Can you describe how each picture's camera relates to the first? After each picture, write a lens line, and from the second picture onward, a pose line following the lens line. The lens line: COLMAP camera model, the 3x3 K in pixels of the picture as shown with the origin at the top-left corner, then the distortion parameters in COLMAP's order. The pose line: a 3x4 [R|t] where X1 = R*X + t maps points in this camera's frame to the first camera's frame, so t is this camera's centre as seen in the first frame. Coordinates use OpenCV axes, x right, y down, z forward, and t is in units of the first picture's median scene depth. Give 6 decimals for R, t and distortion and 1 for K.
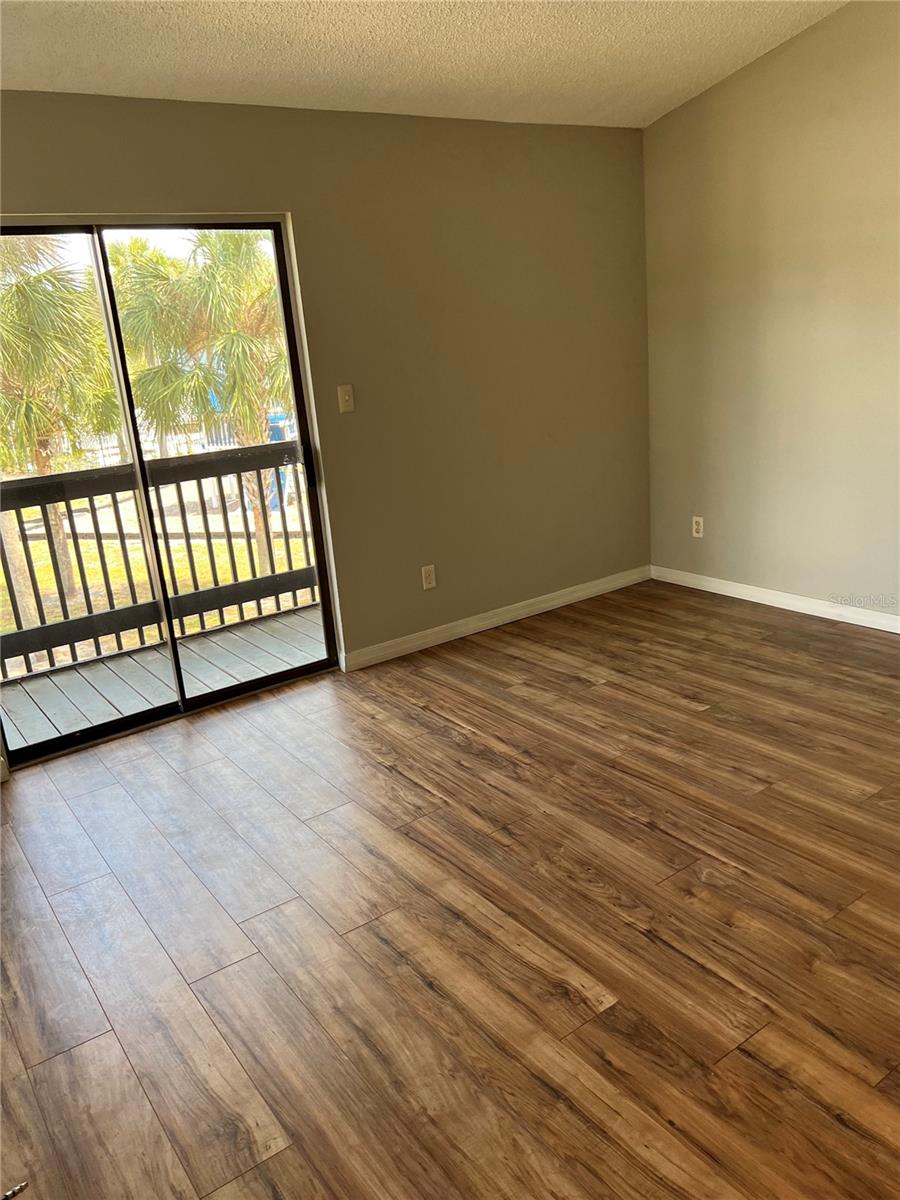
lens RADIAL K [[922.3, 0, 452.7], [0, 922.3, 609.5], [0, 0, 1]] dist [0.025847, -0.007049]
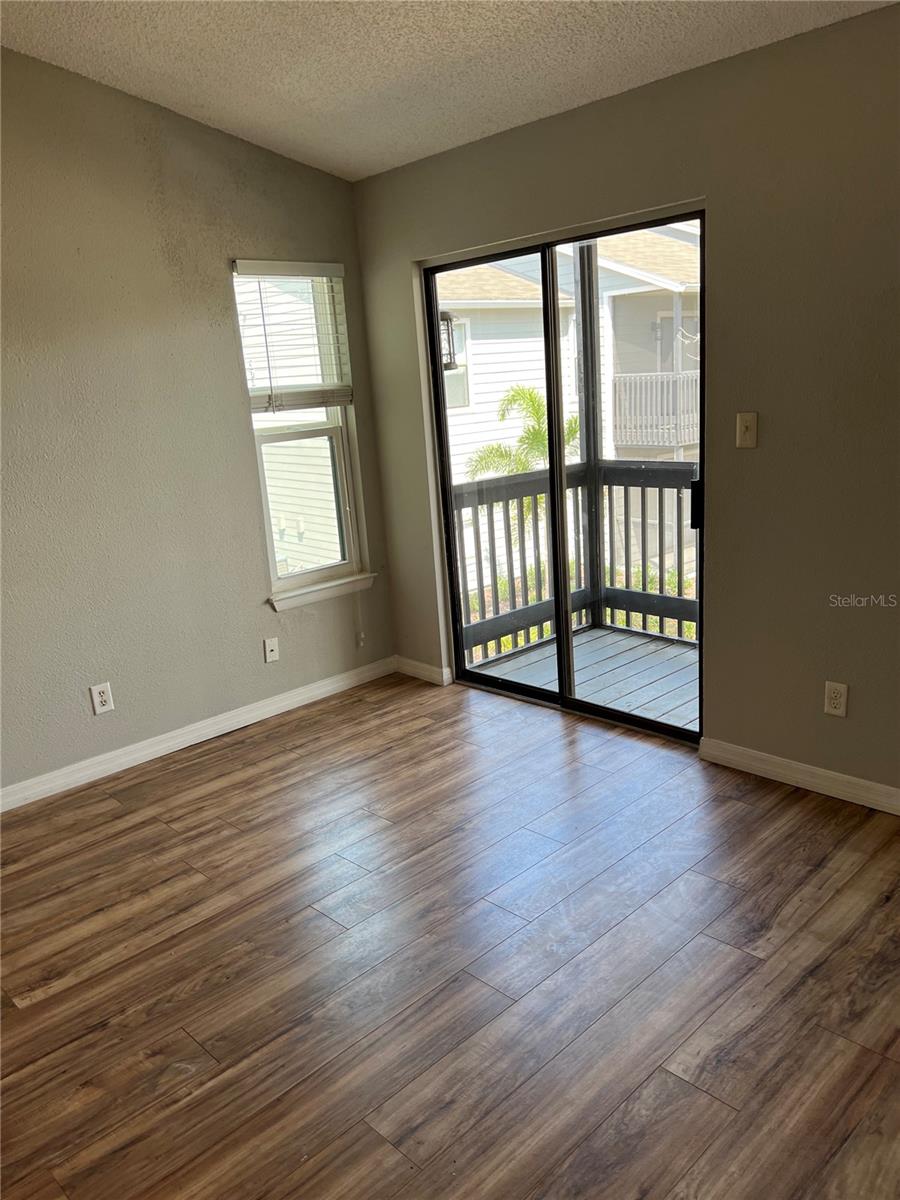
lens RADIAL K [[922.3, 0, 452.7], [0, 922.3, 609.5], [0, 0, 1]] dist [0.025847, -0.007049]
pose [[0.140750, 0.320641, -0.936685, 0.674829], [-0.226428, 0.931453, 0.284826, -0.276633], [0.963805, 0.172003, 0.203704, 0.693478]]
